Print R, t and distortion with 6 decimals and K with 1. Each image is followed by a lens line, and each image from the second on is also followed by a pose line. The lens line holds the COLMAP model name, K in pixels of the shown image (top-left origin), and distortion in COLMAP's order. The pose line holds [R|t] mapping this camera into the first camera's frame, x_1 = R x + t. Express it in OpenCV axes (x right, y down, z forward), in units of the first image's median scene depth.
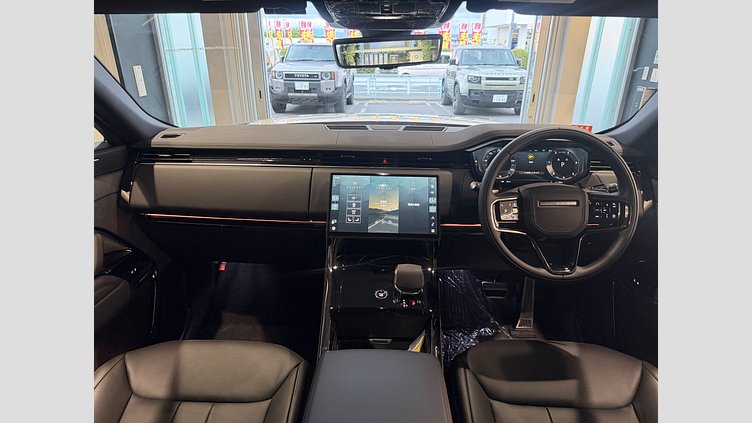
lens RADIAL K [[430.4, 0, 376.0], [0, 430.4, 211.5], [0, 0, 1]] dist [0.002117, -0.000230]
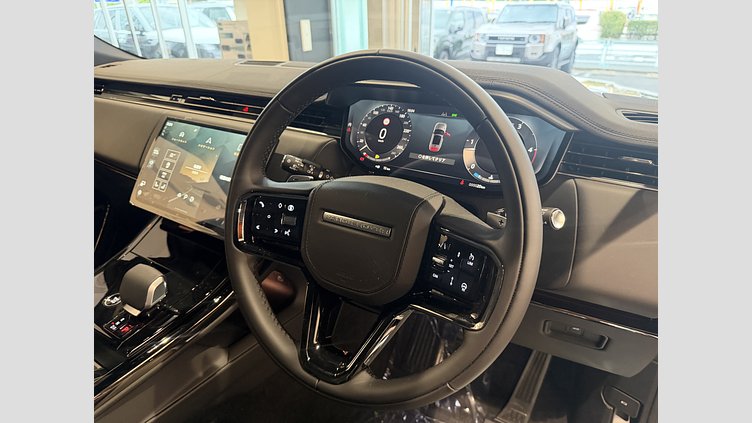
lens RADIAL K [[425.9, 0, 377.4], [0, 425.9, 200.5], [0, 0, 1]] dist [-0.000013, -0.000552]
pose [[0.855517, 0.192502, -0.480659, 0.441694], [-0.171803, 0.981264, 0.087202, -0.058924], [0.488440, 0.007976, 0.872561, 0.424655]]
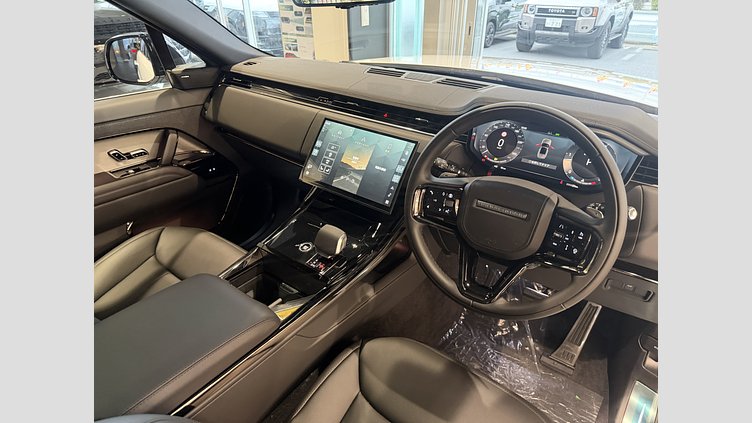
lens RADIAL K [[416.1, 0, 370.9], [0, 416.1, 211.4], [0, 0, 1]] dist [0.001994, -0.001016]
pose [[0.804575, 0.284512, -0.521260, 0.415609], [-0.203906, 0.956752, 0.207478, -0.080349], [0.557747, -0.060643, 0.827793, 0.199719]]
